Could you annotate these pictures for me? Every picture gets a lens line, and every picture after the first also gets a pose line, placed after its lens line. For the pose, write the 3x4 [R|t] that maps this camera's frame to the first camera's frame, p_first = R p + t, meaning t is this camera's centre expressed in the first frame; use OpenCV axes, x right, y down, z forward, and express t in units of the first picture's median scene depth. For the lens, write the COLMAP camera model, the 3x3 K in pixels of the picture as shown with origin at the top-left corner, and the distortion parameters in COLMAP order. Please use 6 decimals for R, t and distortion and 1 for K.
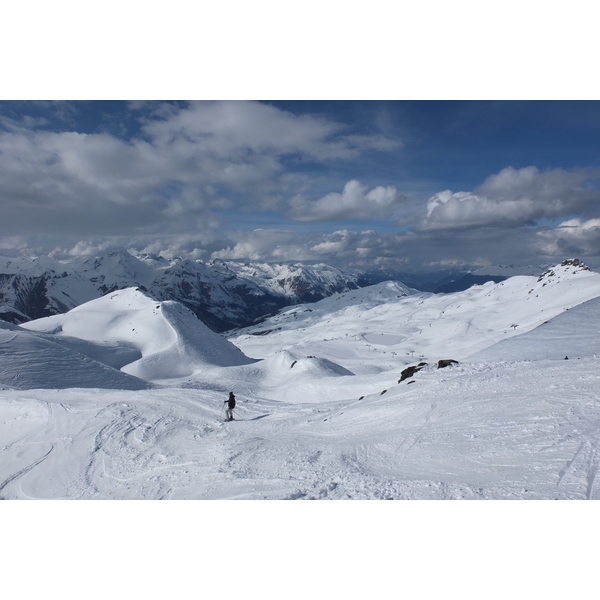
lens RADIAL K [[502.7, 0, 294.6], [0, 502.7, 306.0], [0, 0, 1]] dist [0.009658, 0.044930]
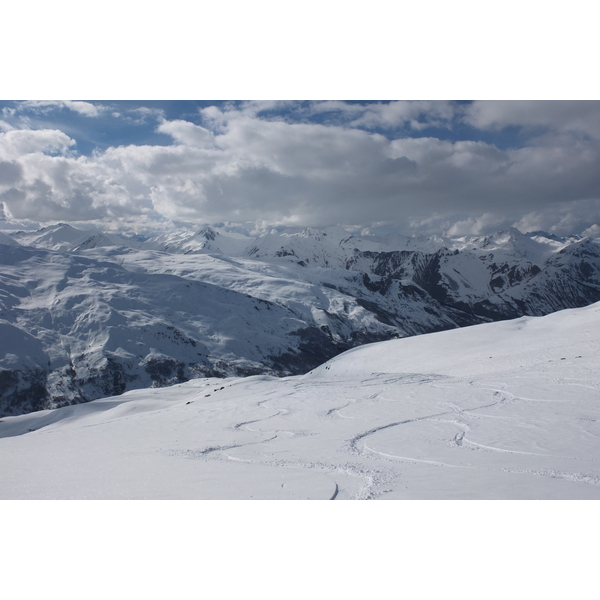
lens RADIAL K [[478.2, 0, 299.2], [0, 478.2, 296.3], [0, 0, 1]] dist [-0.025995, -0.003849]
pose [[0.747782, 0.067558, -0.660498, -0.049214], [-0.054414, 0.997699, 0.040444, 0.005028], [0.661711, 0.005697, 0.749737, 0.064342]]
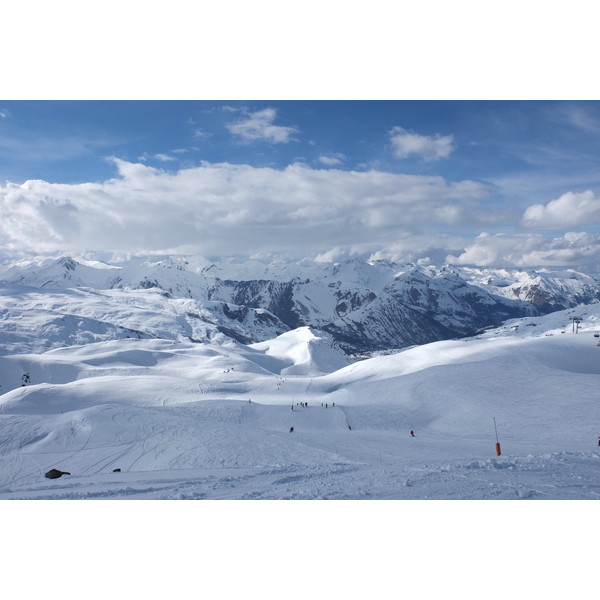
lens RADIAL K [[496.3, 0, 286.7], [0, 496.3, 306.0], [0, 0, 1]] dist [-0.021352, -0.003106]
pose [[0.890492, 0.032584, -0.453831, 0.012422], [-0.036801, 0.999323, -0.000461, -0.003040], [0.453508, 0.017112, 0.891088, -0.019077]]
